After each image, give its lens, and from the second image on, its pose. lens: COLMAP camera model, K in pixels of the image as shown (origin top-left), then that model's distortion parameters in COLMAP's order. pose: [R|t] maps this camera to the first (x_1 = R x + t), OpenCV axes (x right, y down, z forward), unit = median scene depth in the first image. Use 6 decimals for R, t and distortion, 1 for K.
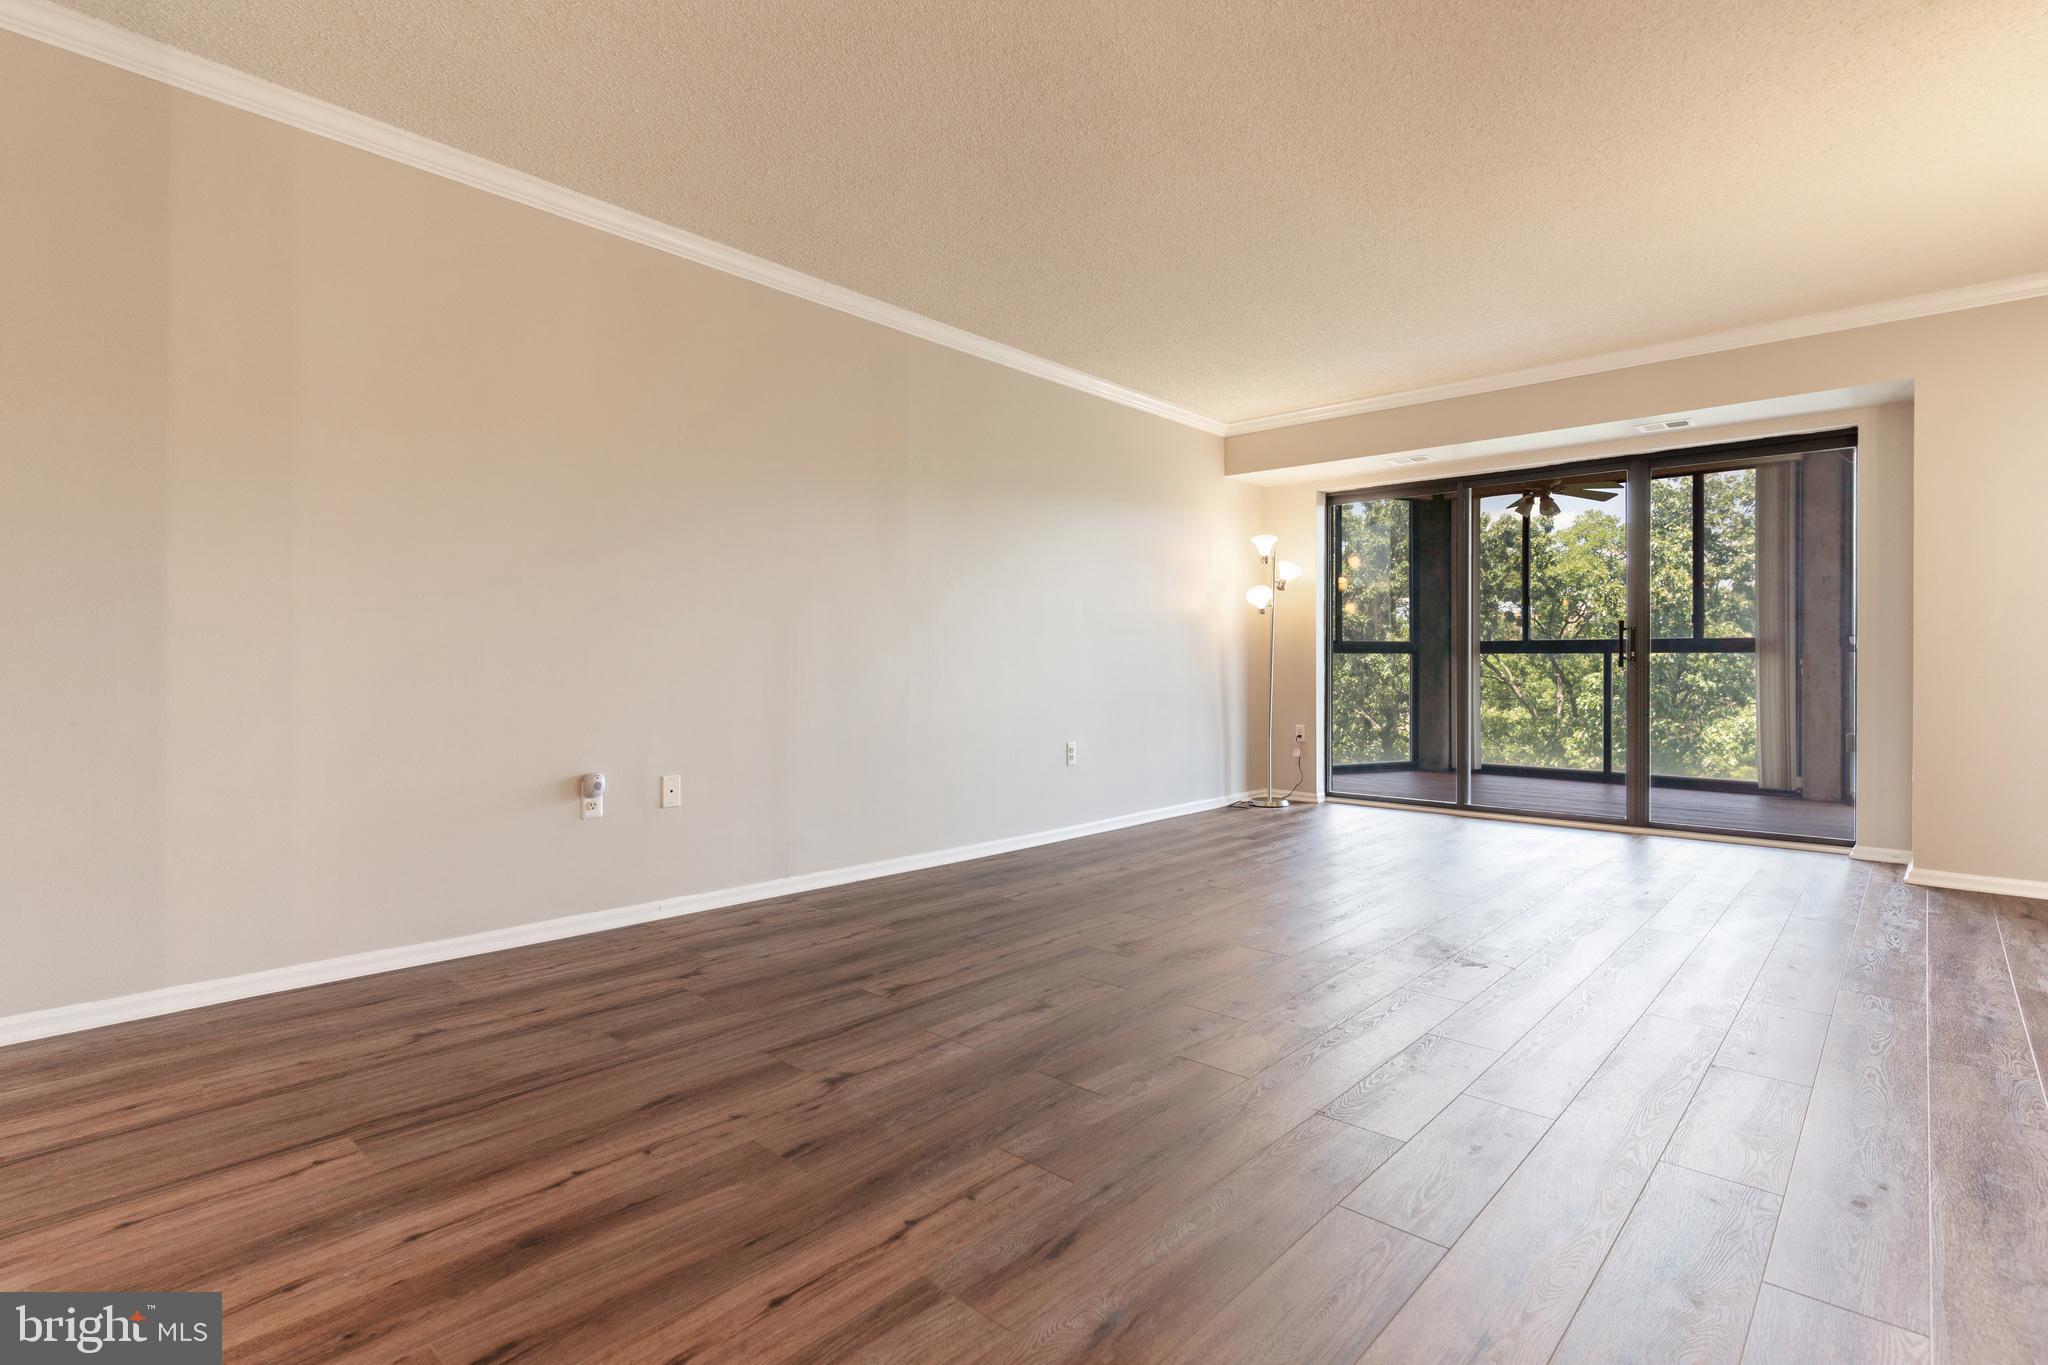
lens RADIAL K [[987.9, 0, 997.3], [0, 987.9, 683.8], [0, 0, 1]] dist [0.002102, -0.000262]
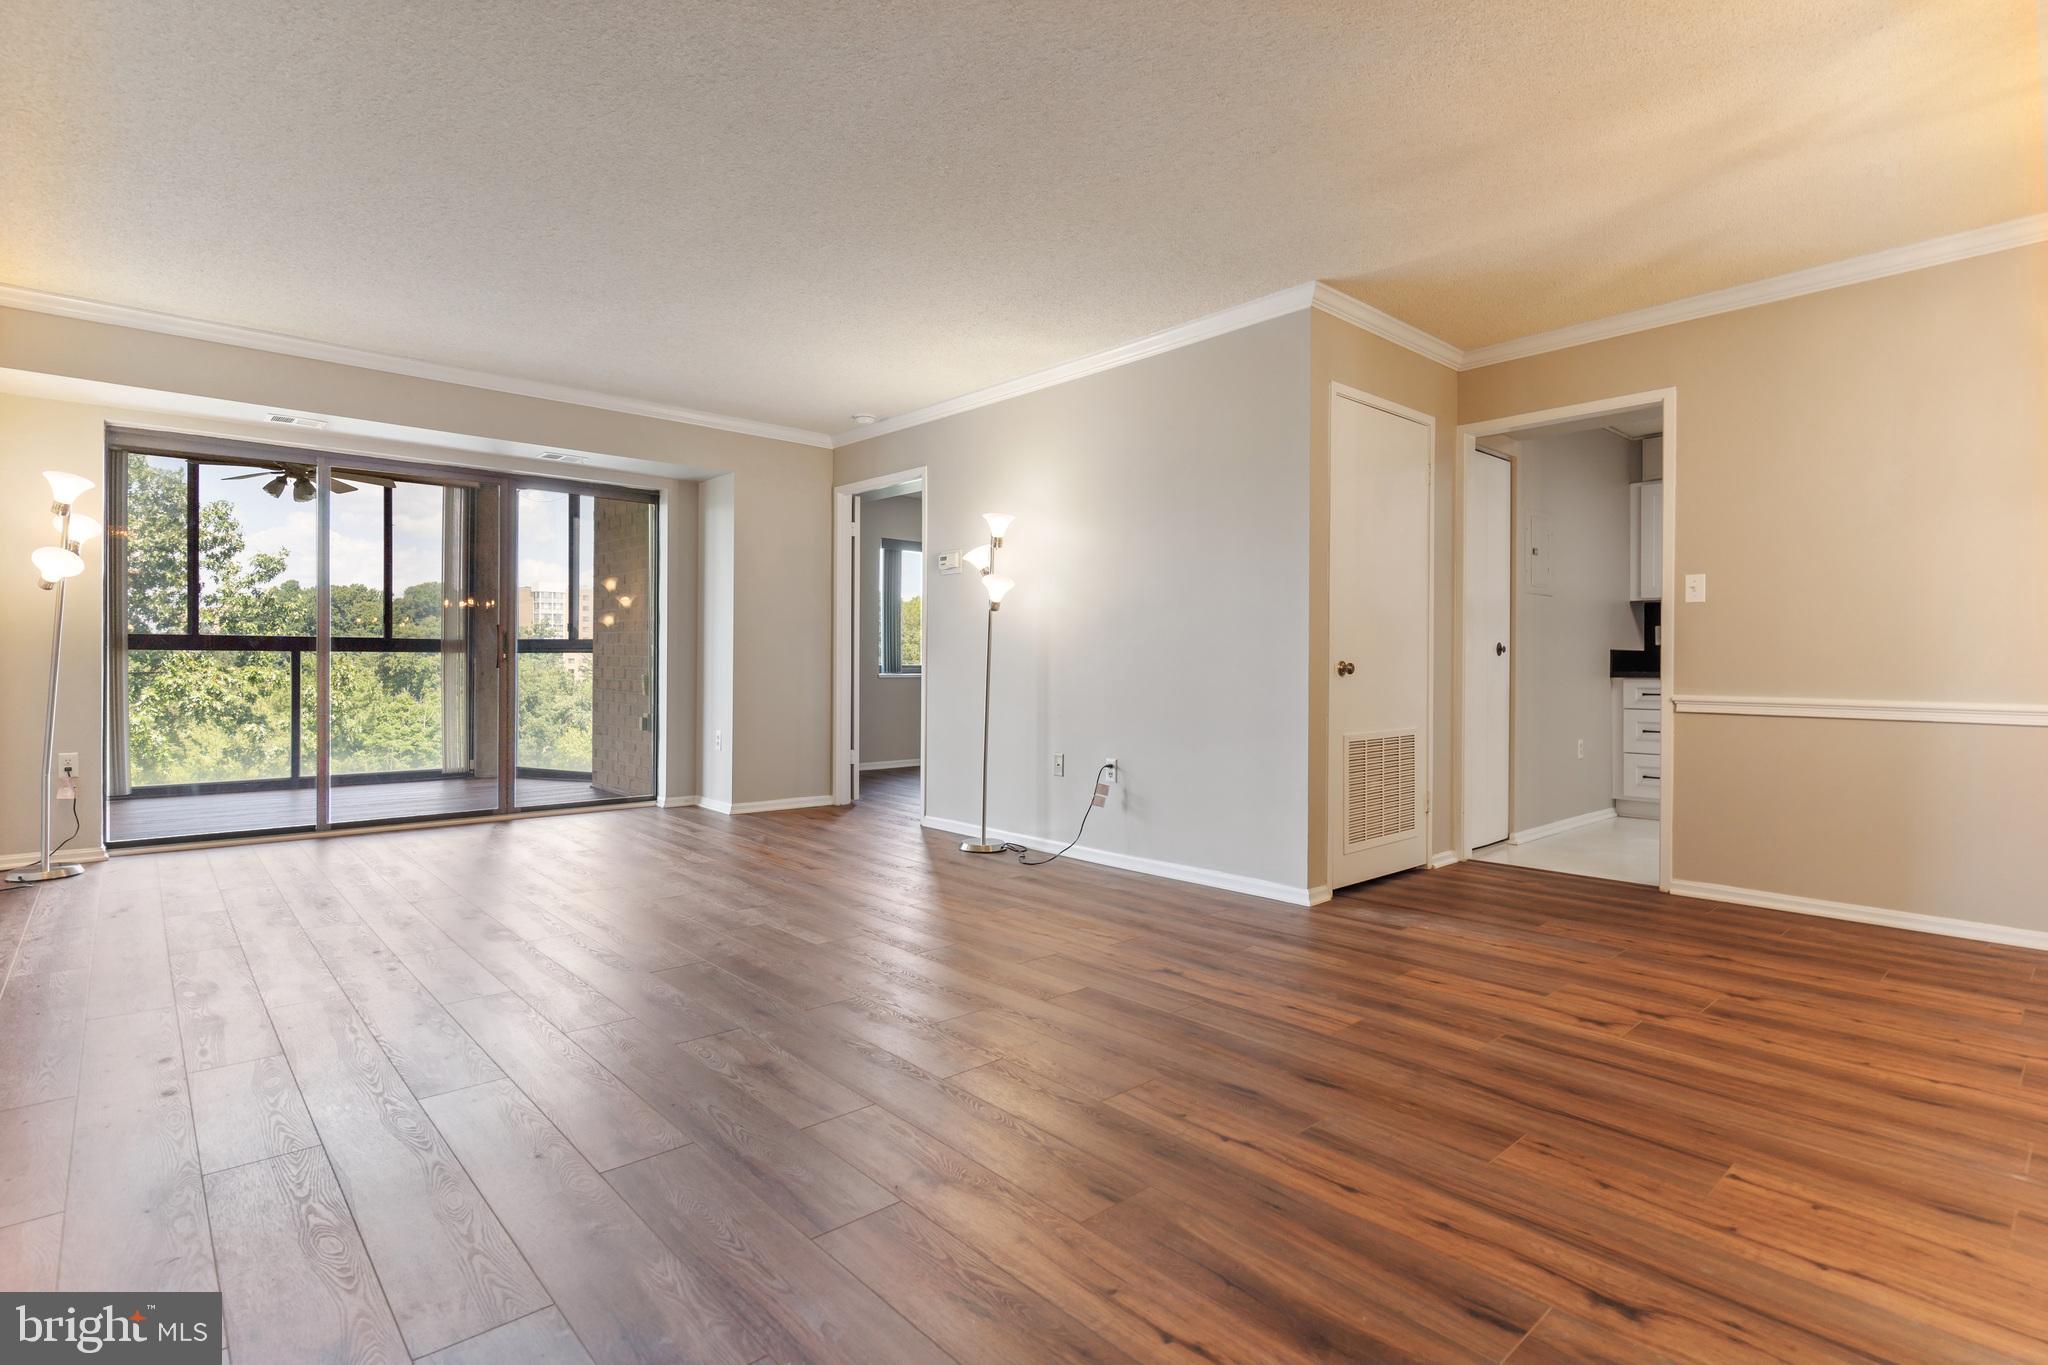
lens RADIAL K [[998.1, 0, 1024.5], [0, 998.1, 653.8], [0, 0, 1]] dist [-0.000308, -0.000218]
pose [[0.080586, 0.007560, 0.996719, -0.306438], [0.015579, 0.999840, -0.008844, -0.009537], [-0.996626, 0.016240, 0.080455, 0.261839]]
